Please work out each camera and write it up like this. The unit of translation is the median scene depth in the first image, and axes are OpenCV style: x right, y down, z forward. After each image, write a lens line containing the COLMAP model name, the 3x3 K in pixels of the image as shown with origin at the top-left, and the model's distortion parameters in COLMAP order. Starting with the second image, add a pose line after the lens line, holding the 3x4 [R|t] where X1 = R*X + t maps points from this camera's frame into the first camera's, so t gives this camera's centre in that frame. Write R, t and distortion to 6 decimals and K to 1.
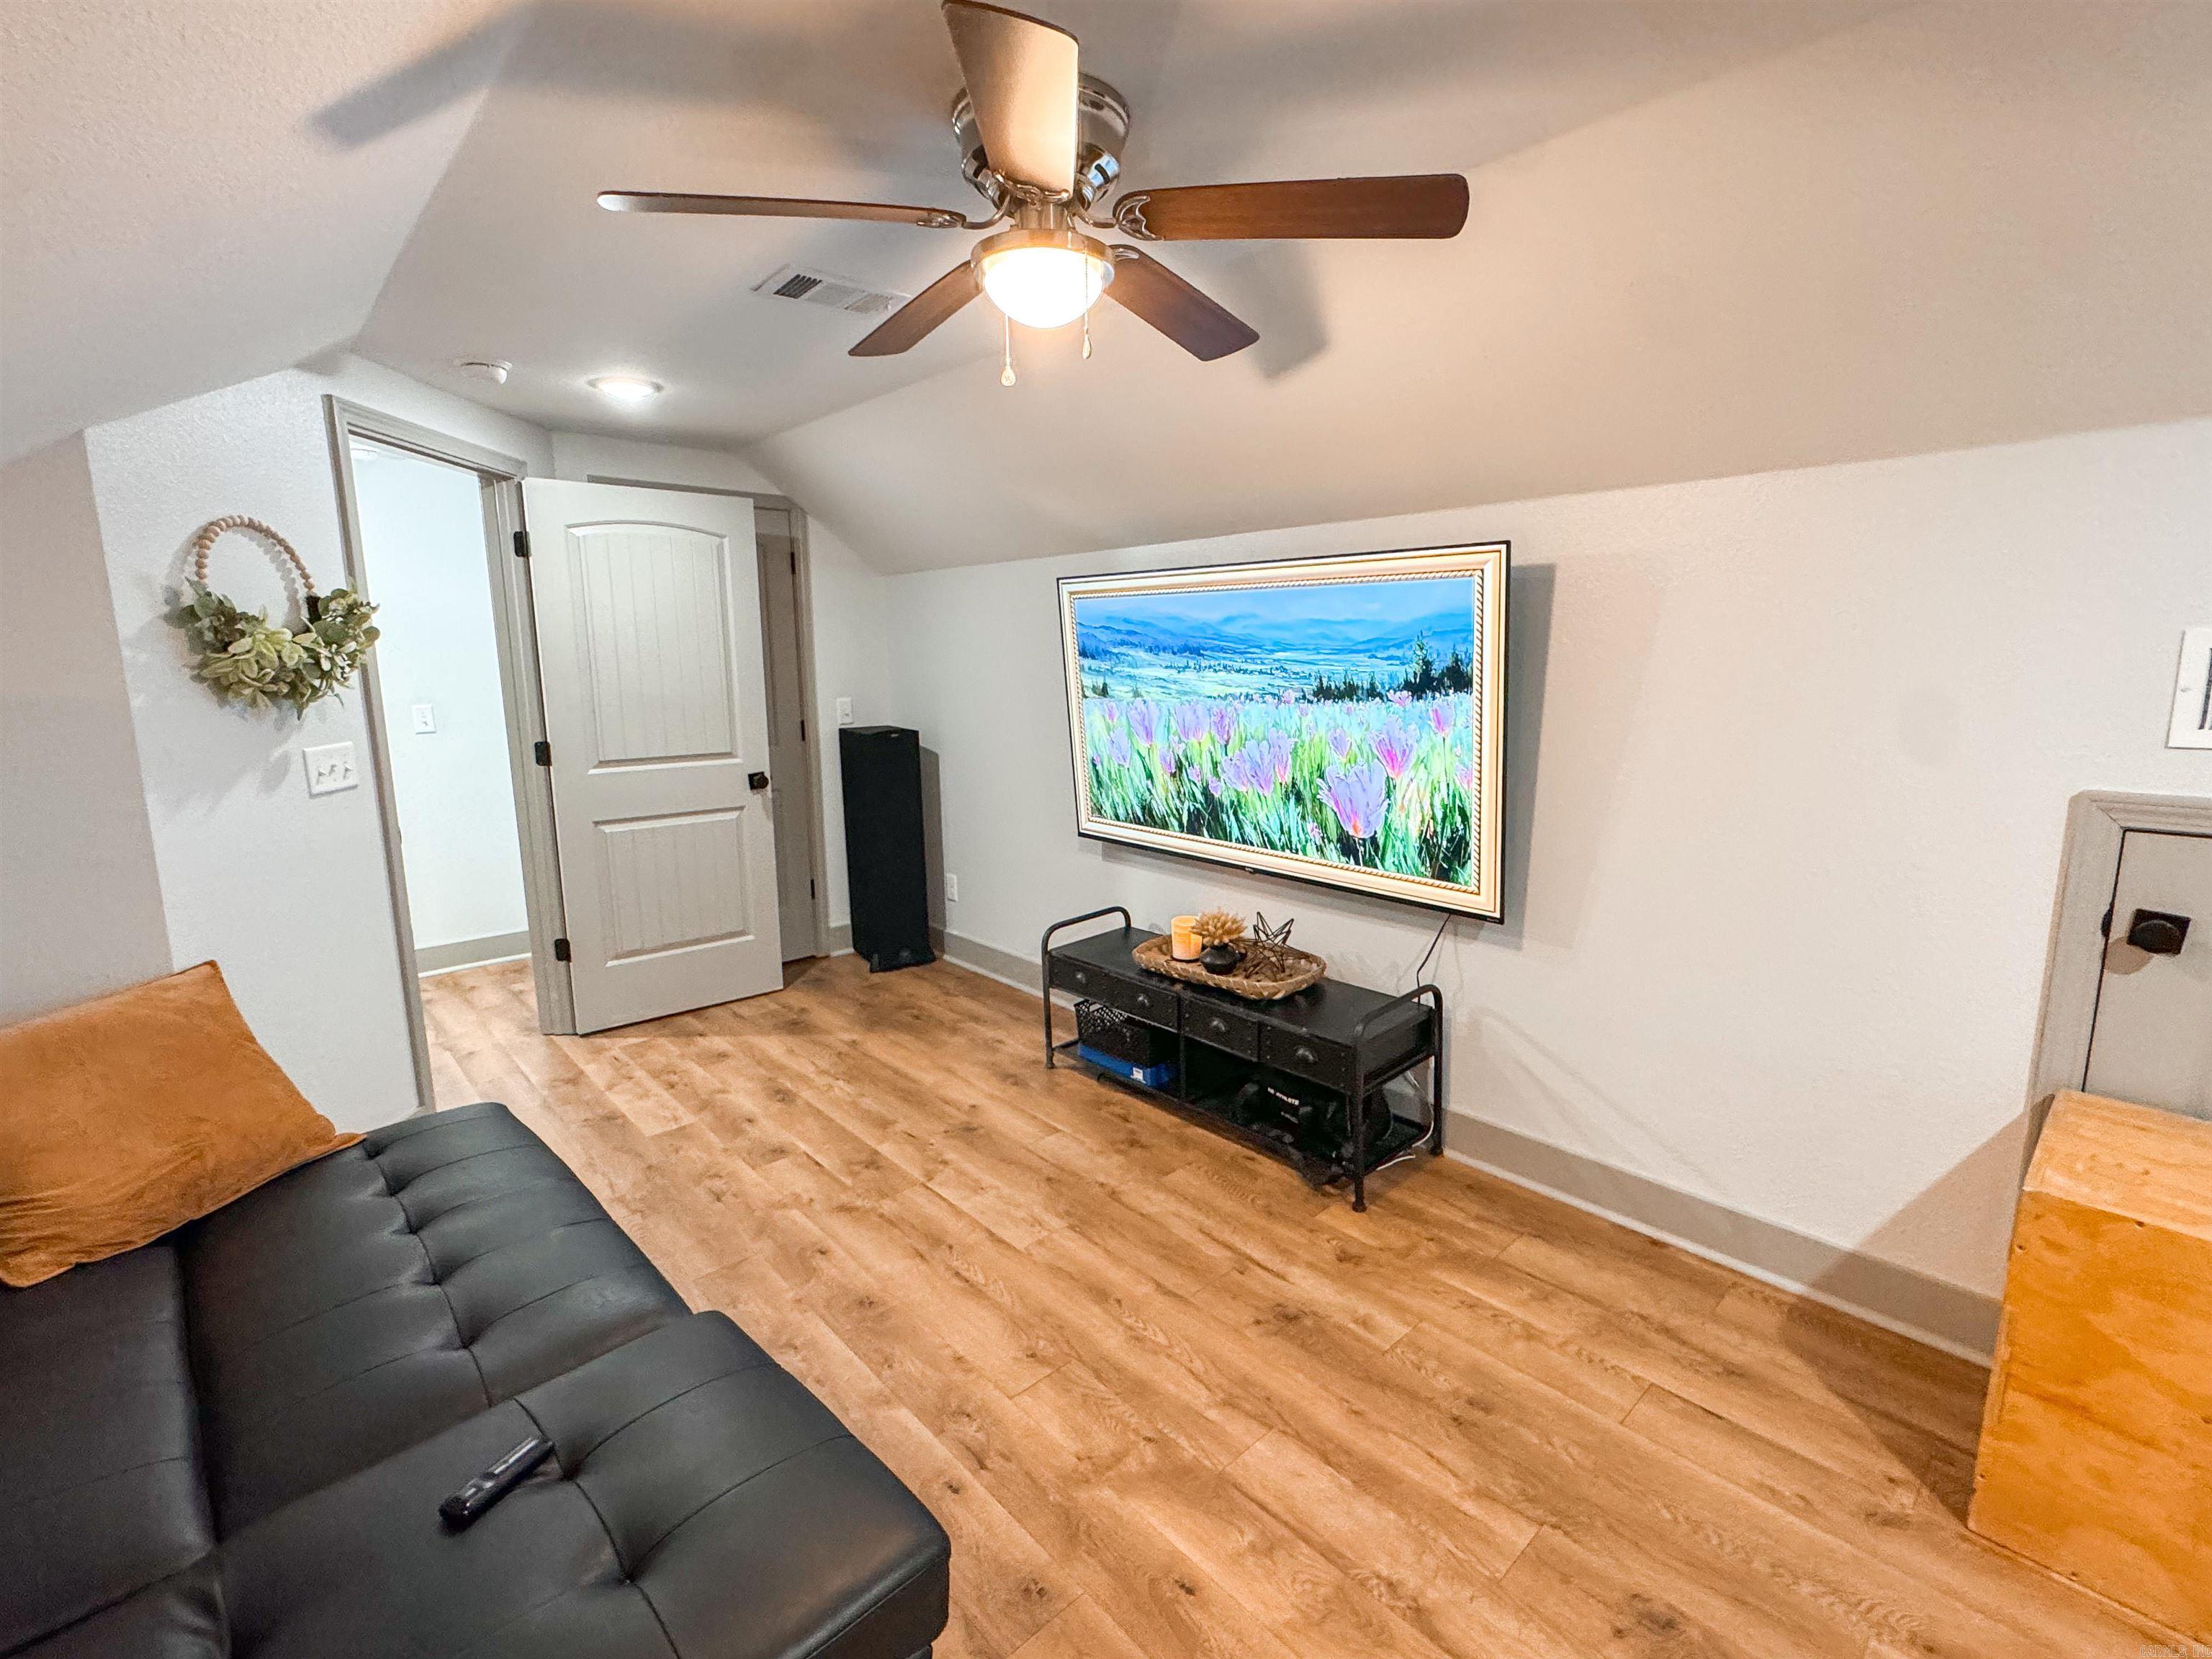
lens RADIAL K [[995.2, 0, 1103.4], [0, 995.2, 823.1], [0, 0, 1]] dist [-0.000298, -0.000149]
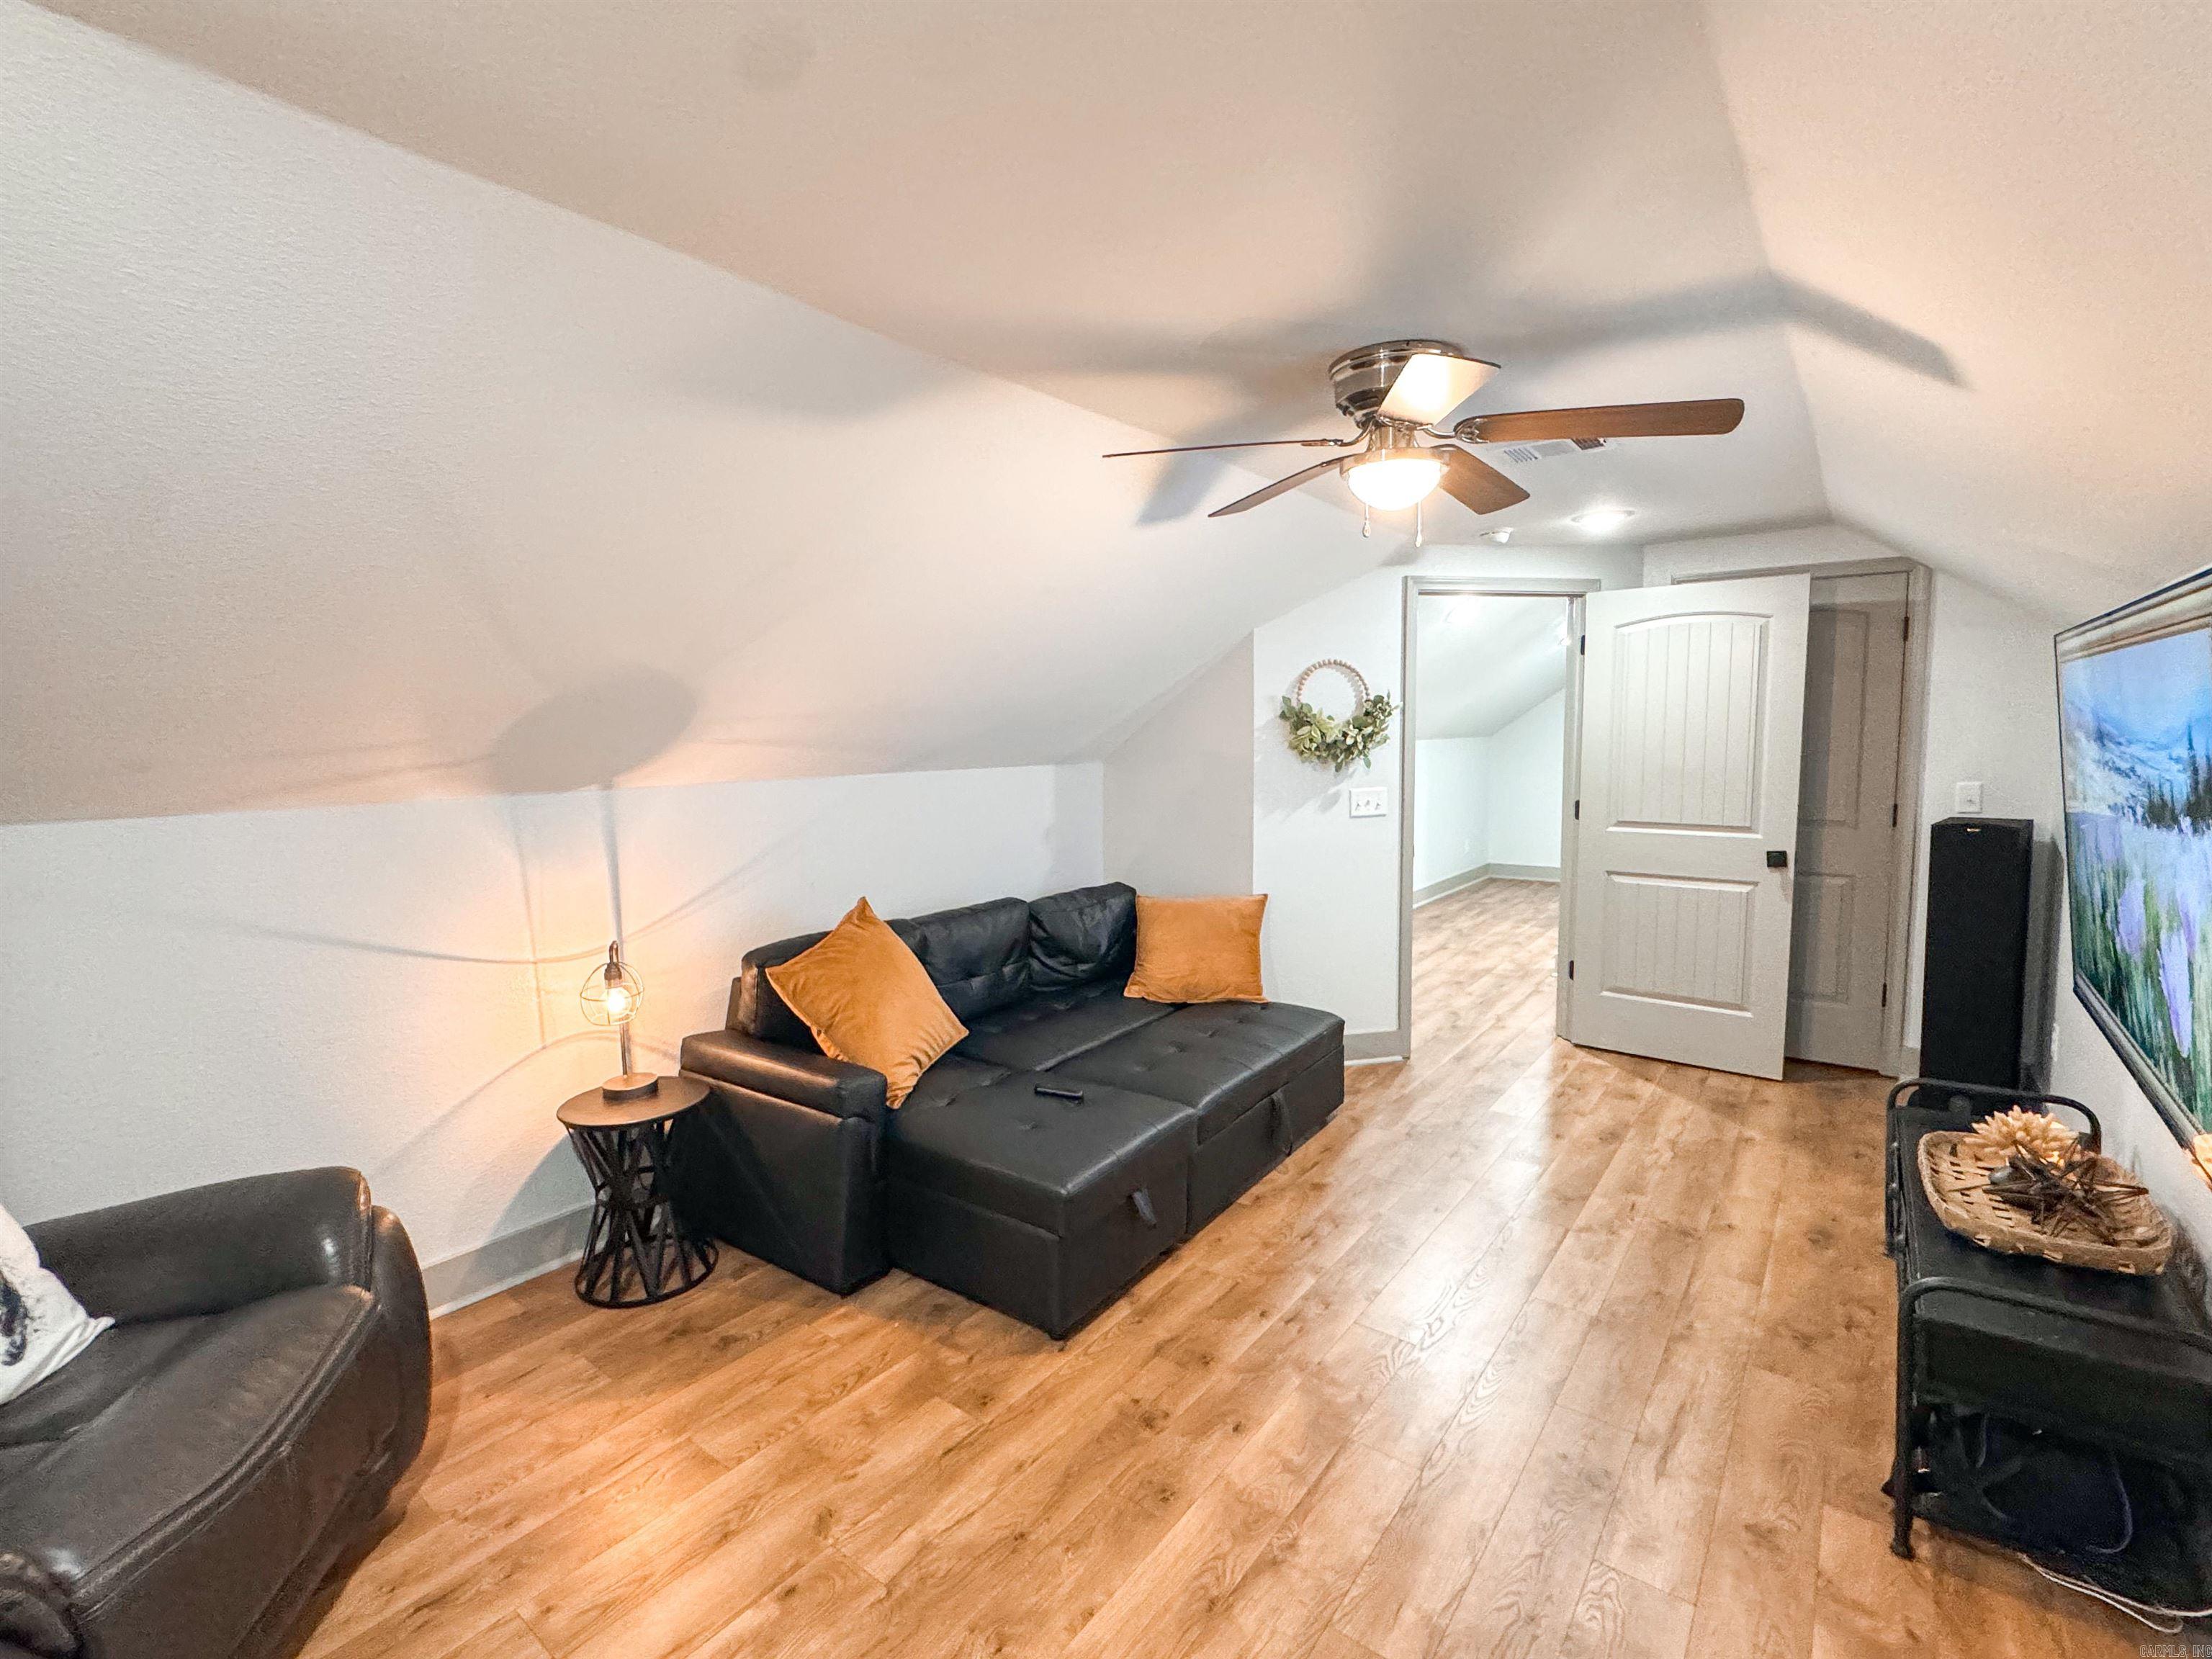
lens RADIAL K [[995.2, 0, 1104.5], [0, 995.2, 824.8], [0, 0, 1]] dist [-0.000298, -0.000149]
pose [[0.182085, 0.101719, -0.978007, 0.596888], [-0.154361, 0.985259, 0.073734, -0.056474], [0.971091, 0.137540, 0.195102, 0.200718]]
